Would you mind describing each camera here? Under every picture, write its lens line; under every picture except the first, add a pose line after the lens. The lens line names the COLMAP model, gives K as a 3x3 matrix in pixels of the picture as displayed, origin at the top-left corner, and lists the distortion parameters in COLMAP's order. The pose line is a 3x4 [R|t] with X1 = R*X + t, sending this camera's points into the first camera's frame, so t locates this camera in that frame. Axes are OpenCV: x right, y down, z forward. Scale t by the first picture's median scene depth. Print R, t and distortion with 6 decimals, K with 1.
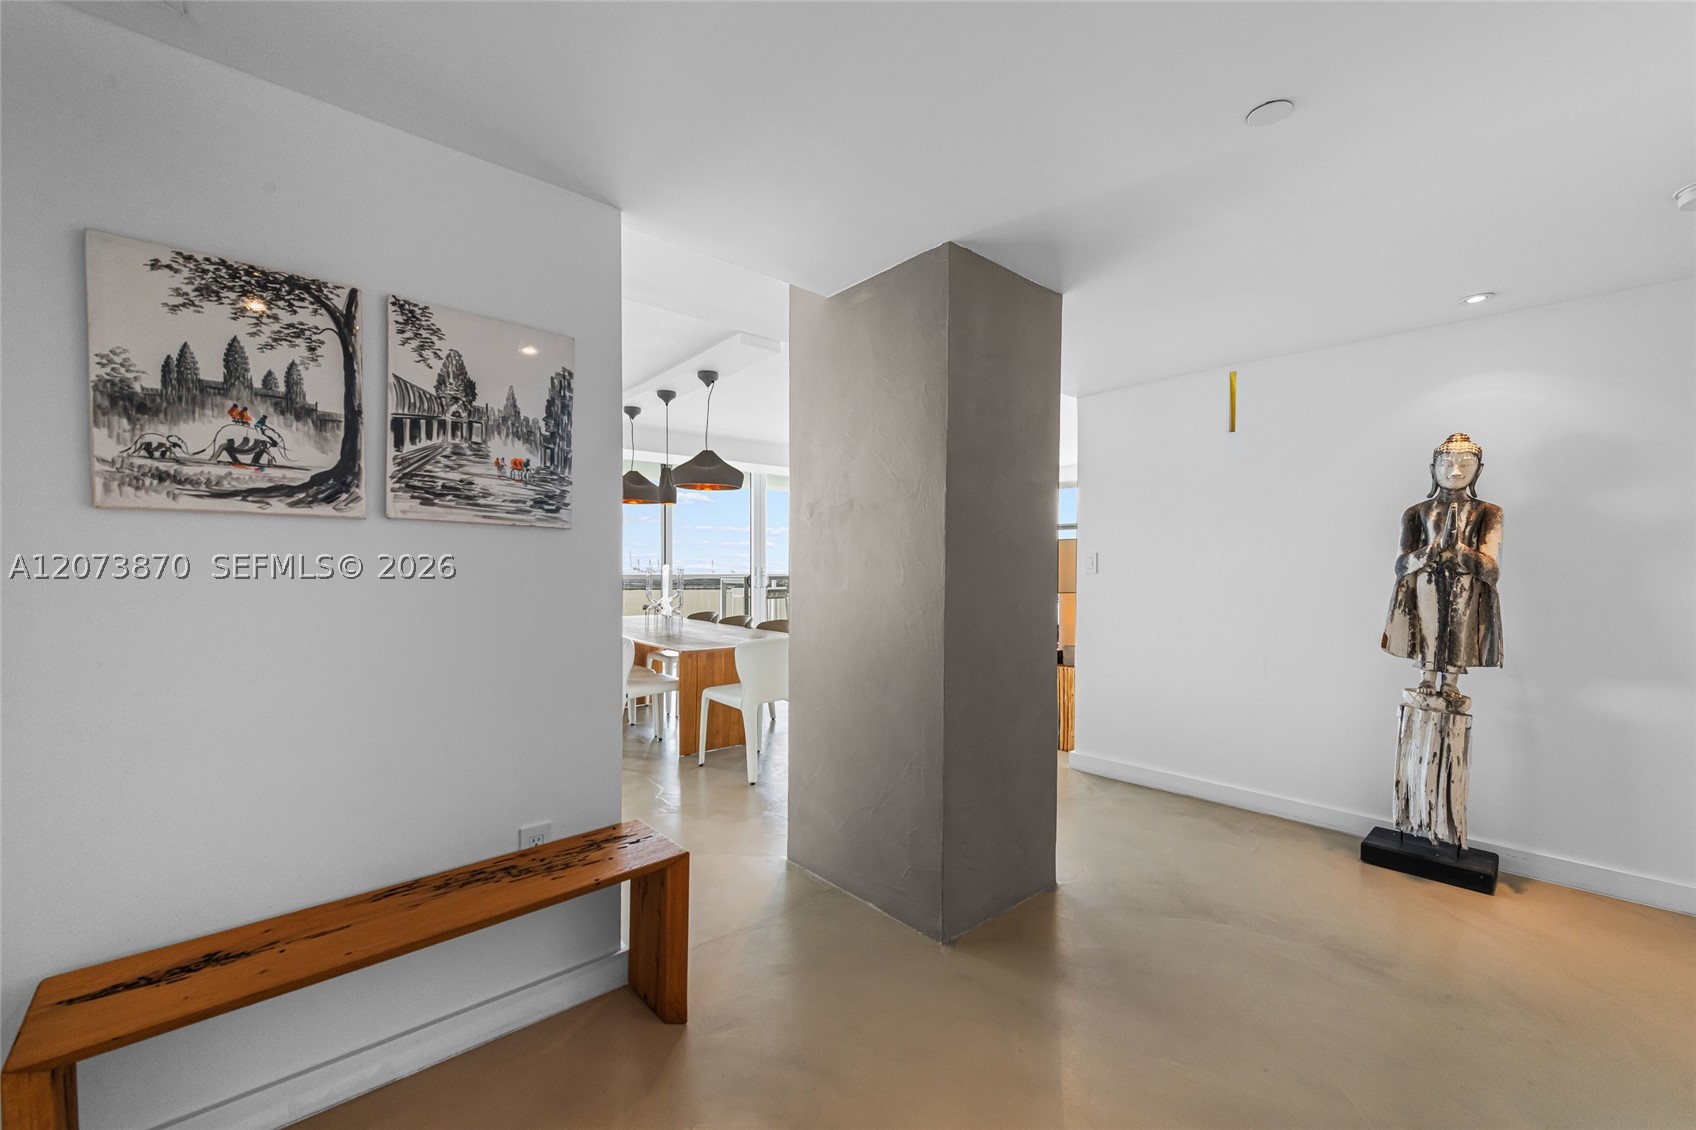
lens RADIAL K [[682.4, 0, 863.0], [0, 682.4, 585.6], [0, 0, 1]] dist [0.025212, -0.005379]
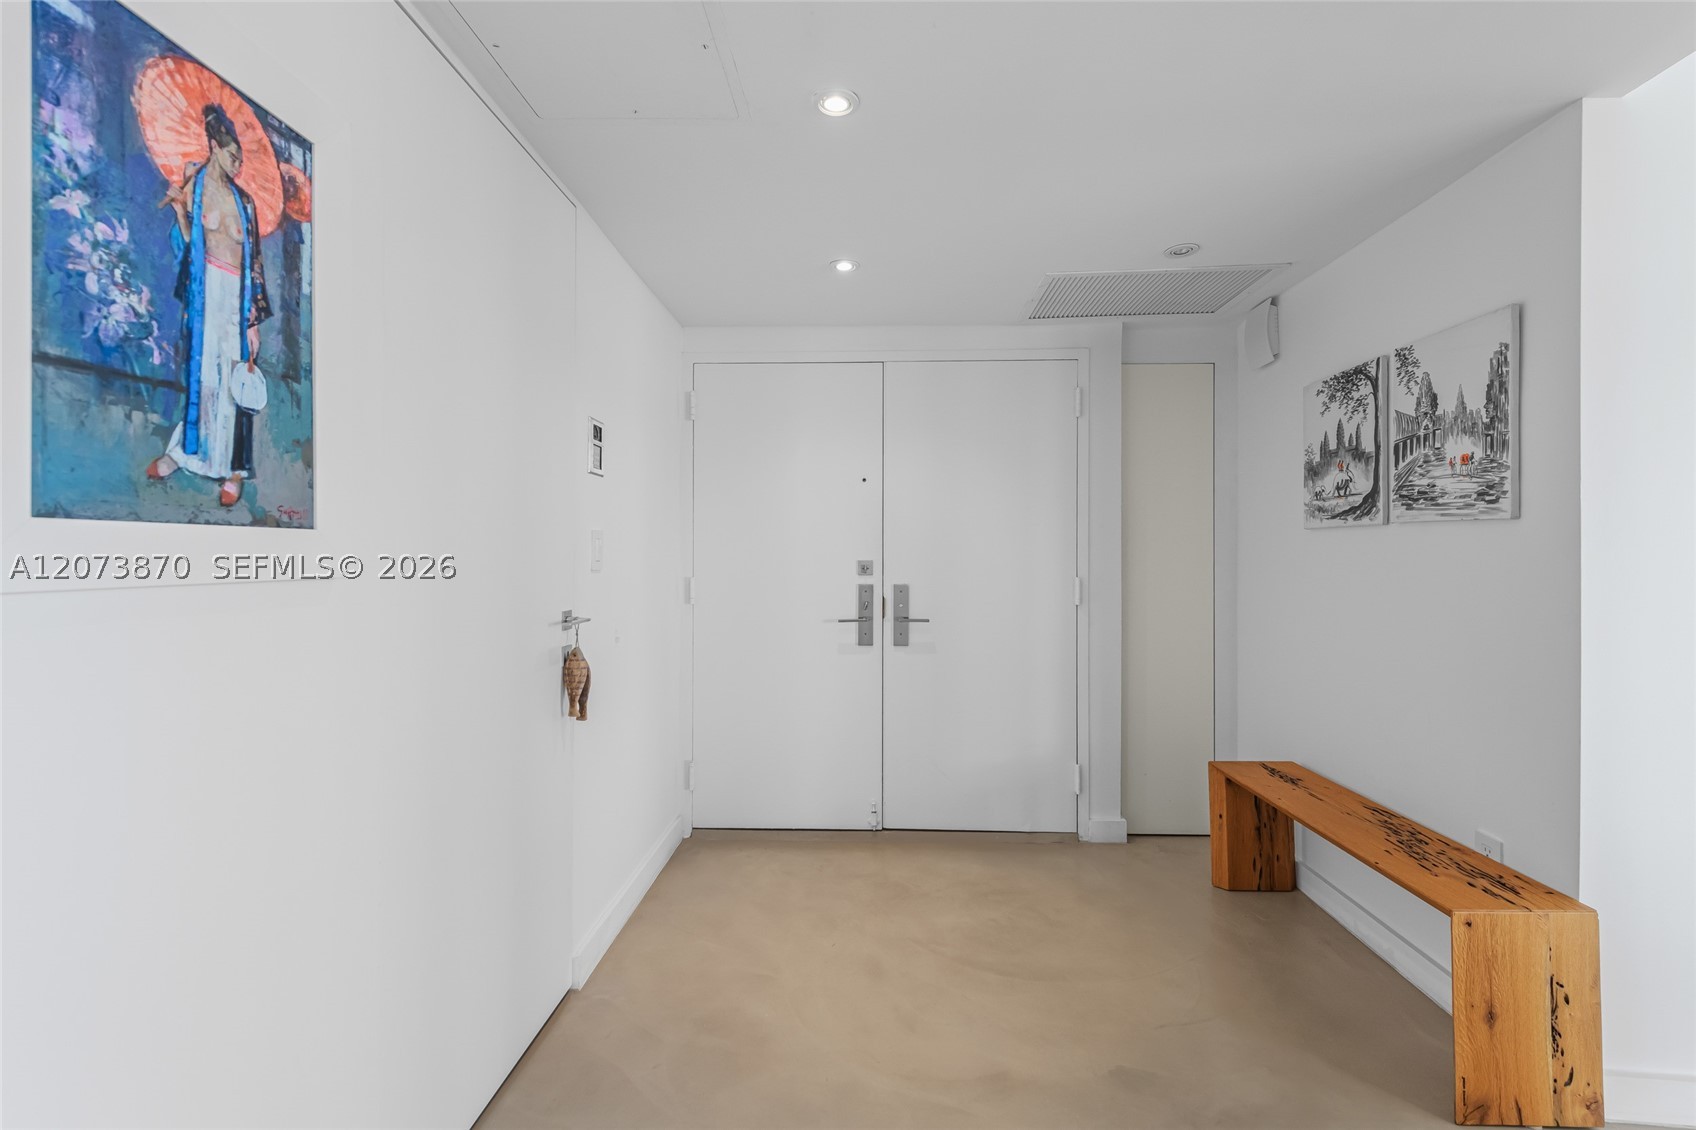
lens RADIAL K [[721.6, 0, 848.0], [0, 721.6, 565.0], [0, 0, 1]] dist [0.004568, 0.000018]
pose [[-0.706044, 0.007955, -0.708123, 0.969357], [-0.020910, 0.999267, 0.032075, -0.040754], [0.707859, 0.037453, -0.705360, 1.217613]]
